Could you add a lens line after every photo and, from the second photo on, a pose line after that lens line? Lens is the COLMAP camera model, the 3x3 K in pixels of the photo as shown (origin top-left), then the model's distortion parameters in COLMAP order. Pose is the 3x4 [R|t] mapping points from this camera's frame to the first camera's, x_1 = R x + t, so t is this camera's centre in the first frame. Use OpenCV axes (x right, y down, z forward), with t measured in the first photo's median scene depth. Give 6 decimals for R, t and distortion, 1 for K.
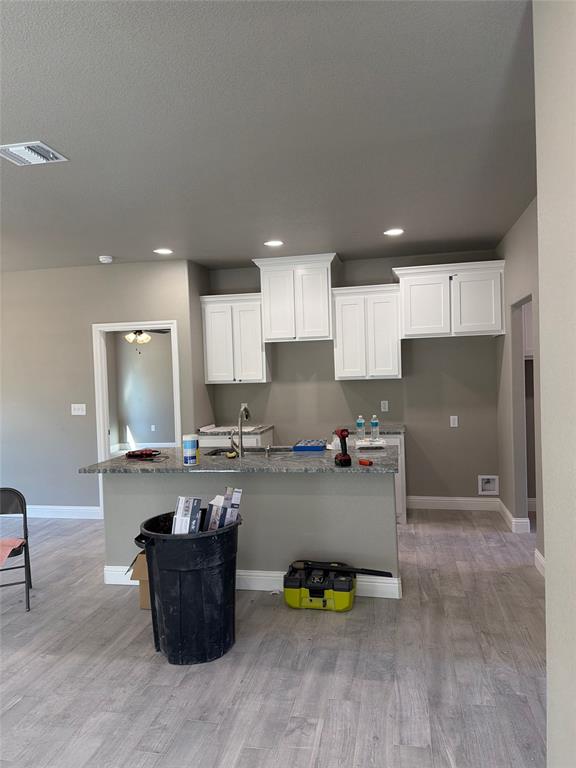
lens RADIAL K [[547.1, 0, 288.0], [0, 547.1, 384.0], [0, 0, 1]] dist [0.109954, -0.157614]
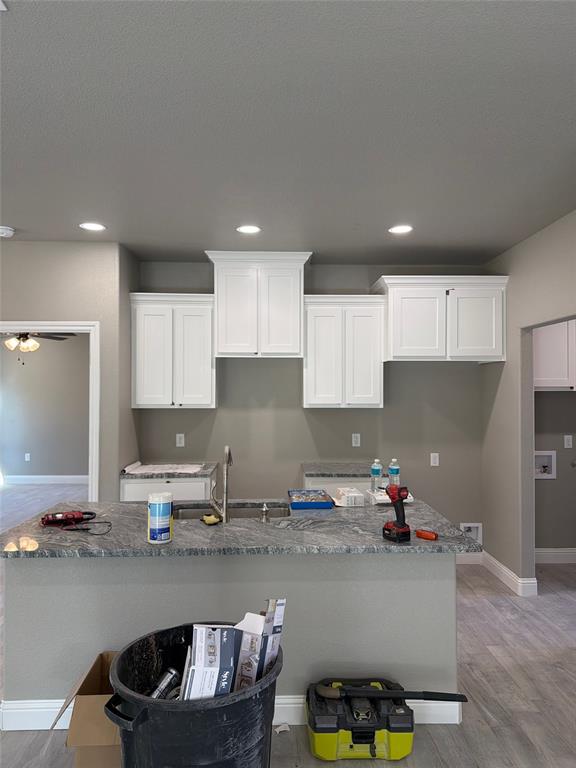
lens RADIAL K [[547.1, 0, 288.0], [0, 547.1, 384.0], [0, 0, 1]] dist [0.109954, -0.157614]
pose [[0.971929, 0.034957, 0.232662, -0.128765], [-0.026812, 0.998915, -0.038080, -0.011262], [-0.233740, 0.030773, 0.971812, 0.223114]]
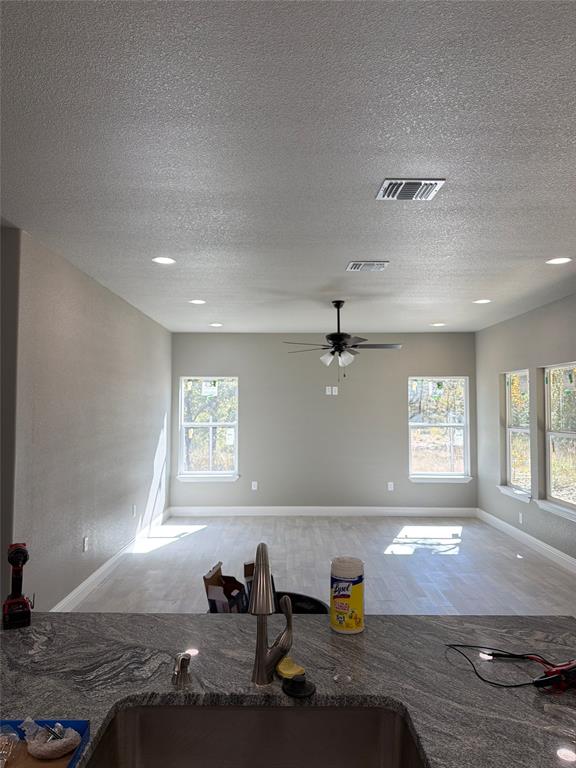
lens RADIAL K [[547.1, 0, 288.0], [0, 547.1, 384.0], [0, 0, 1]] dist [0.109954, -0.157614]
pose [[-0.976316, 0.017987, -0.215601, -0.021463], [0.022382, 0.999588, -0.017962, -0.032549], [0.215189, -0.022362, -0.976316, 0.987315]]
